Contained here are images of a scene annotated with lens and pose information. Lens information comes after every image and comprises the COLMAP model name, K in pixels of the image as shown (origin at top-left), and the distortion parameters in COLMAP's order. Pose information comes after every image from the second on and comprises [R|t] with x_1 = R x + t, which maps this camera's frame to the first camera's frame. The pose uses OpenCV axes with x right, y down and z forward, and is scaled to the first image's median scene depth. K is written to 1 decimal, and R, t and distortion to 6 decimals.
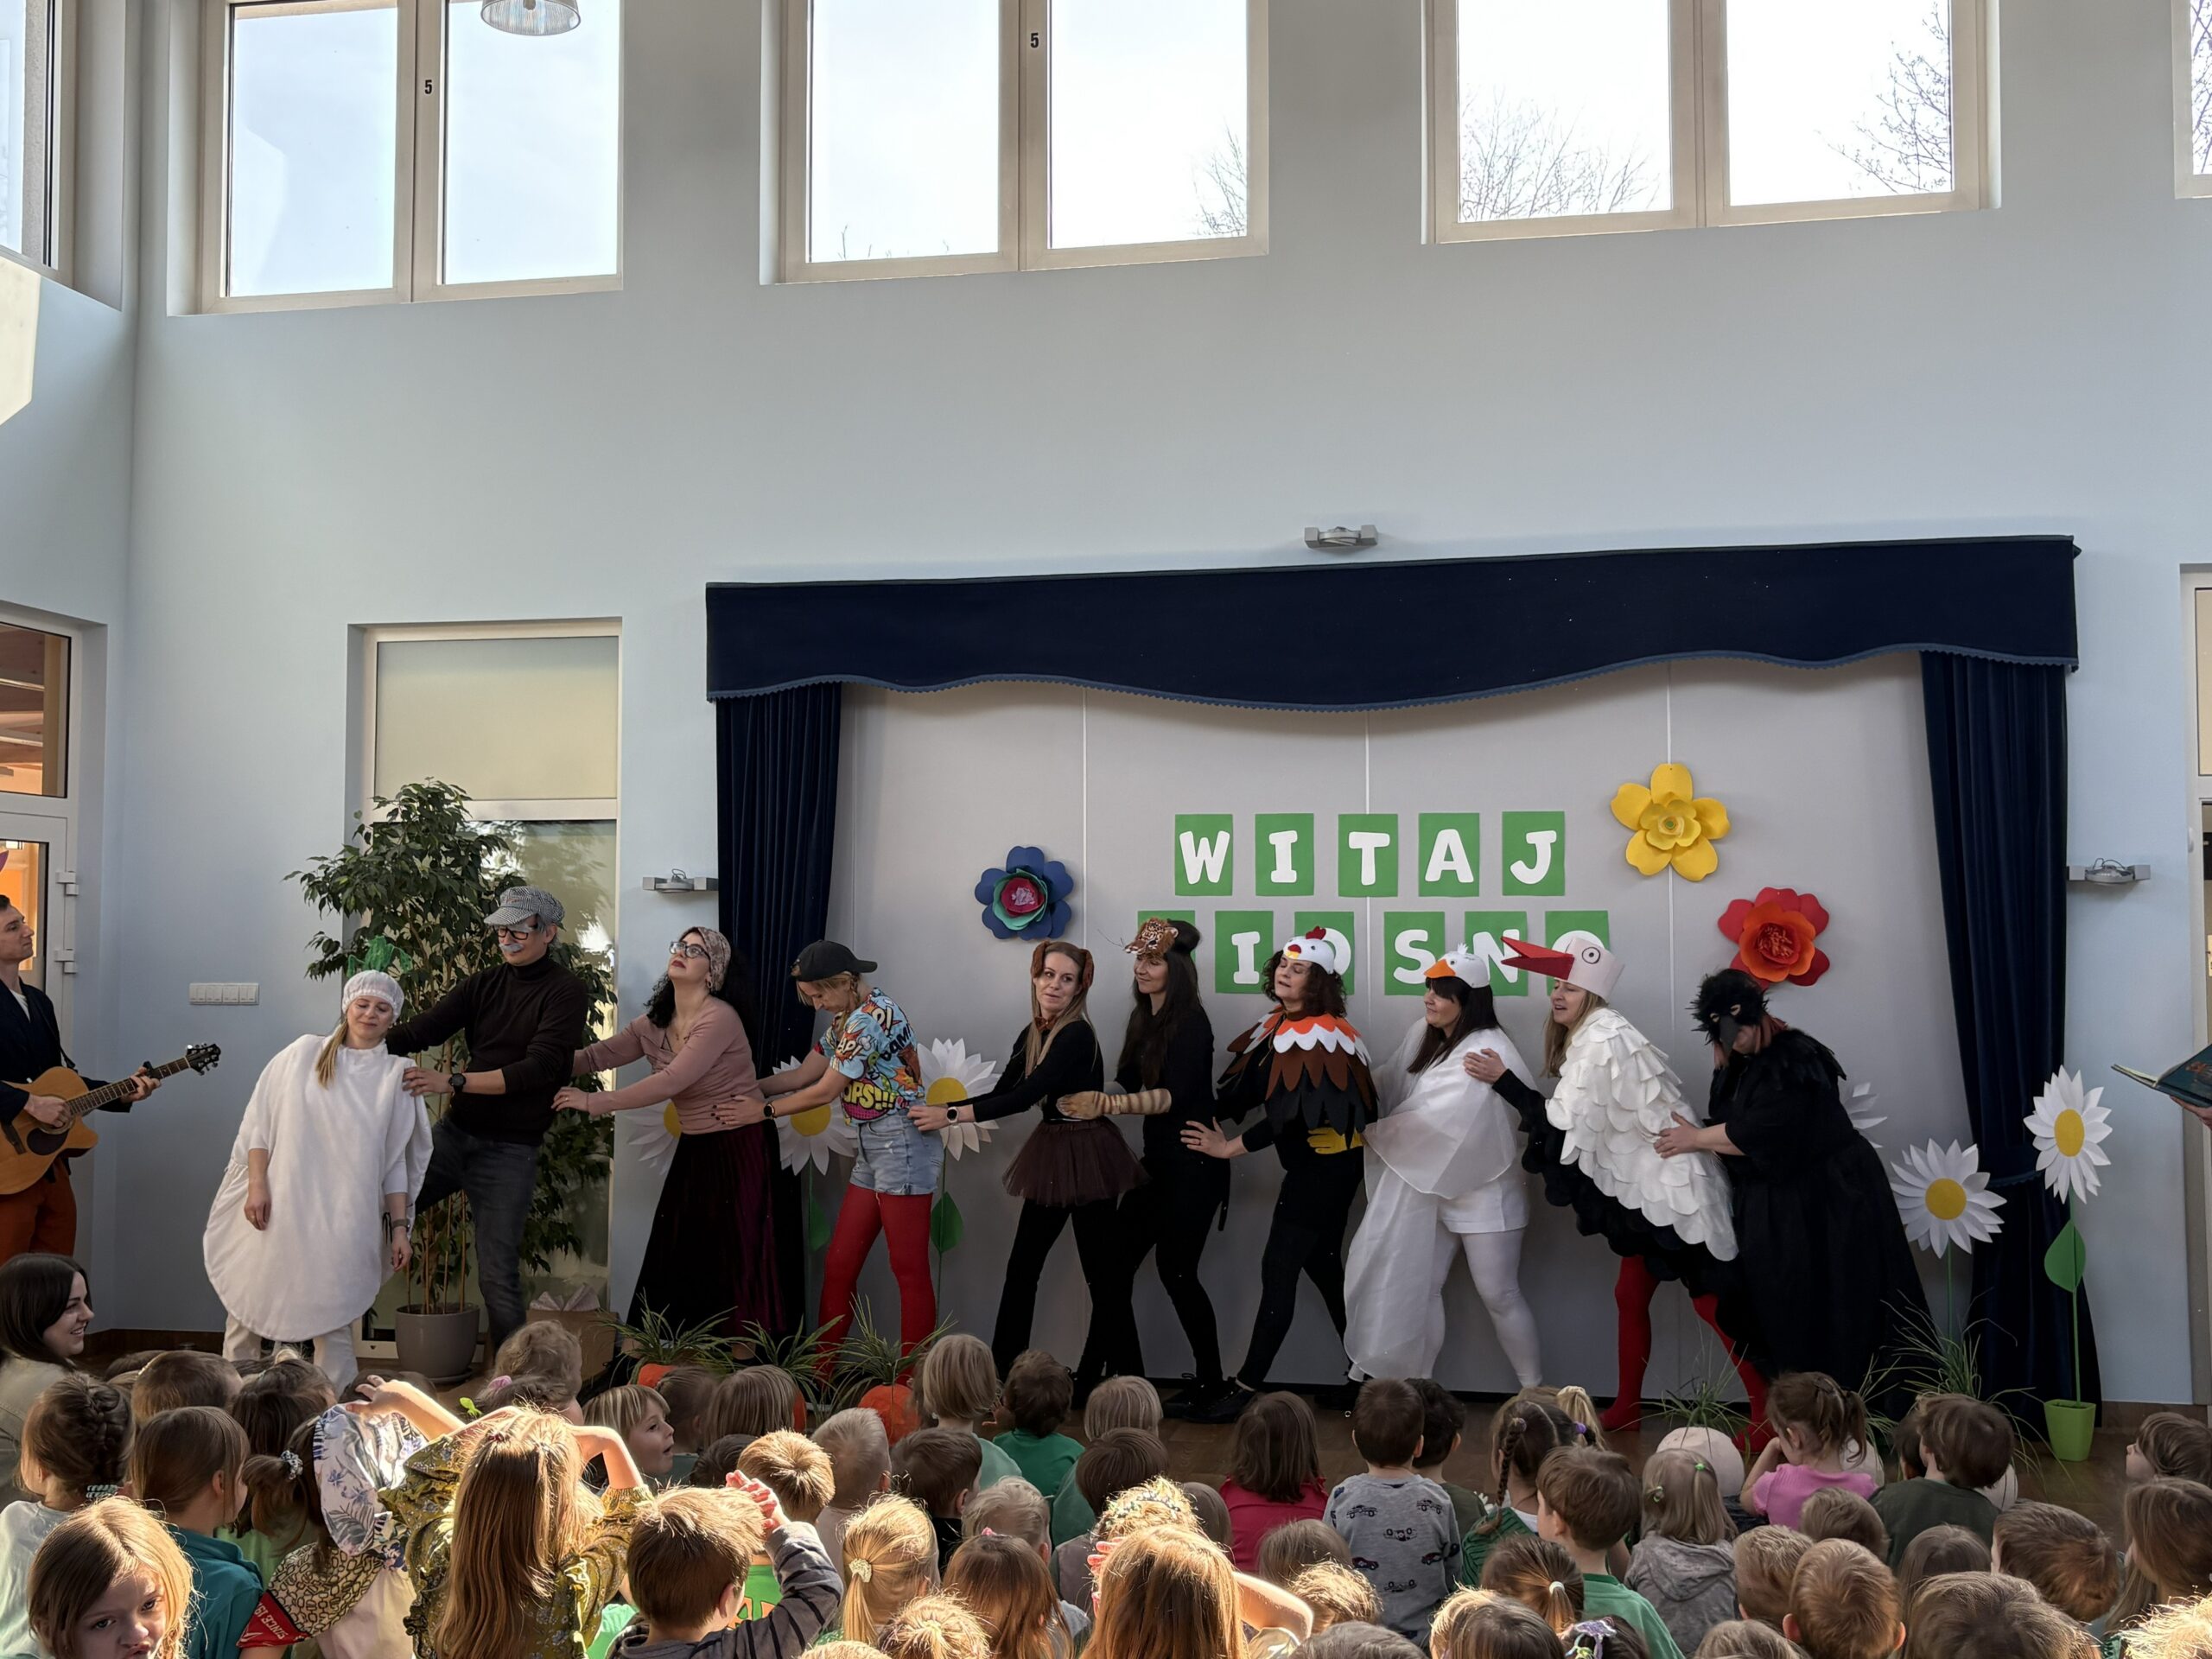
lens RADIAL K [[2297.1, 0, 1086.9], [0, 2297.1, 822.8], [0, 0, 1]] dist [0.066986, 0.000000]
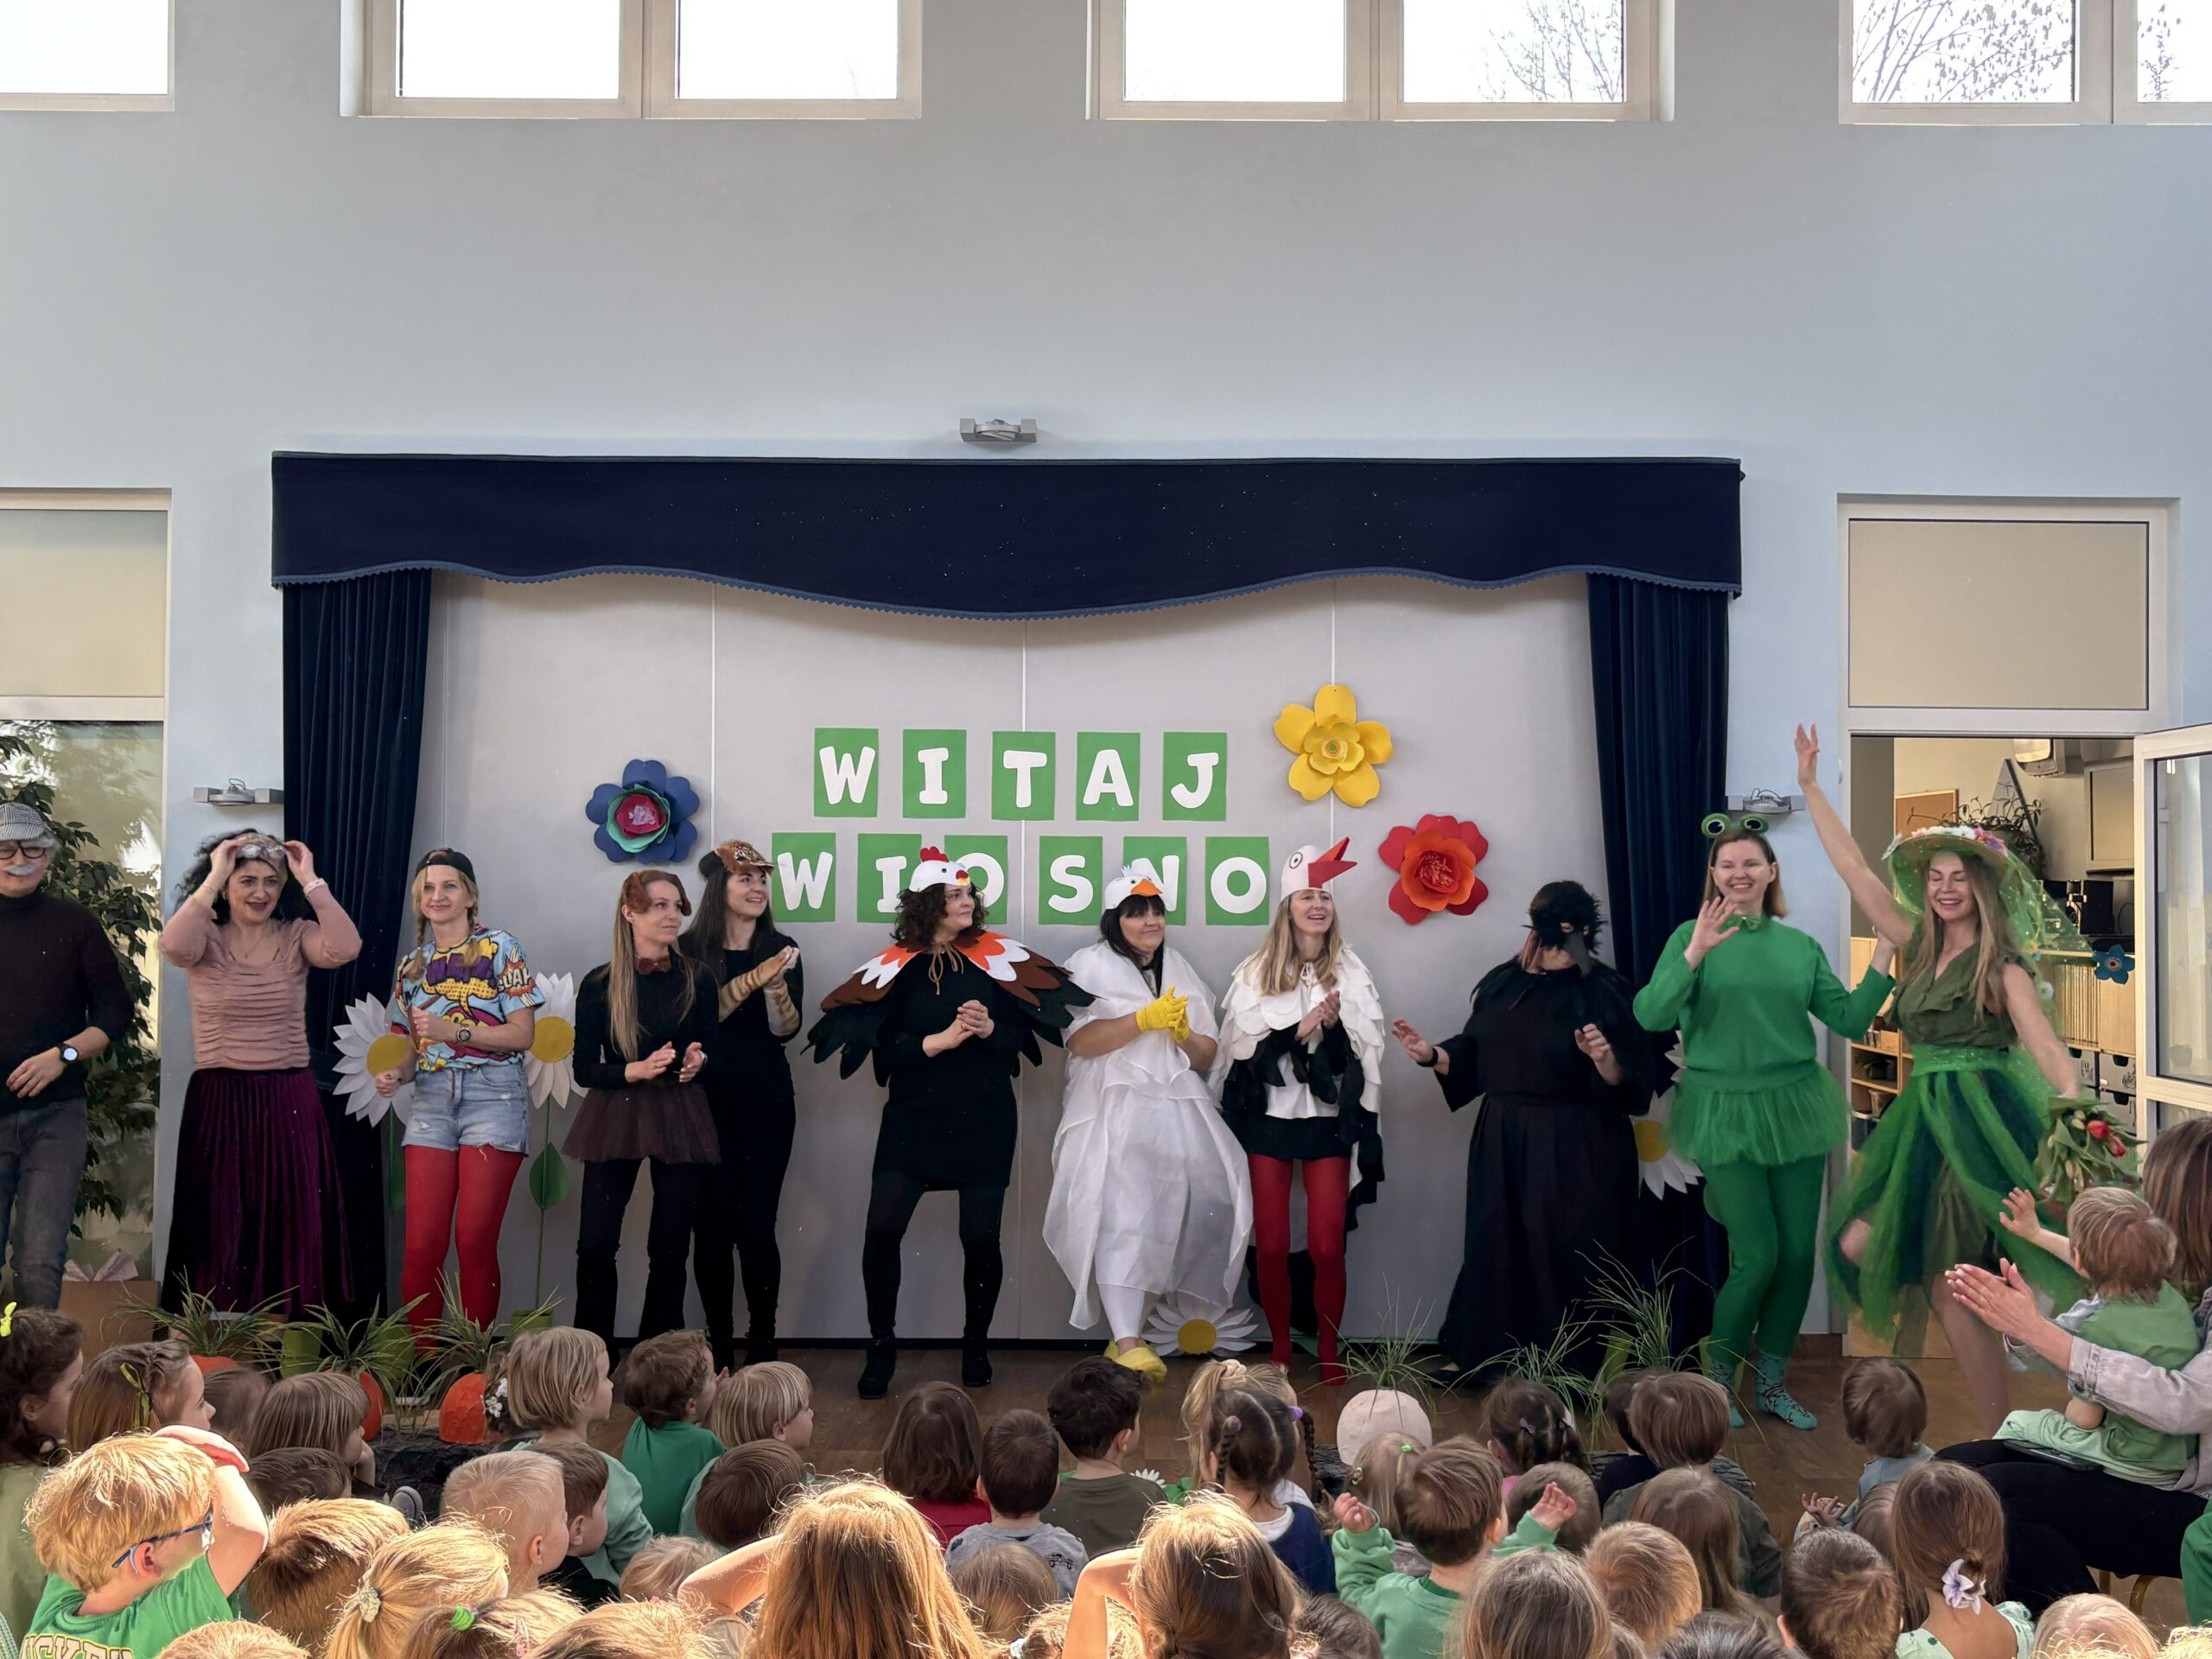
lens RADIAL K [[2237.8, 0, 1094.6], [0, 2237.8, 825.5], [0, 0, 1]] dist [0.063343, 0.000000]
pose [[0.983702, 0.011865, 0.179413, -0.011971], [-0.017535, 0.999395, 0.030052, 0.006710], [-0.178948, -0.032708, 0.983315, 0.100353]]
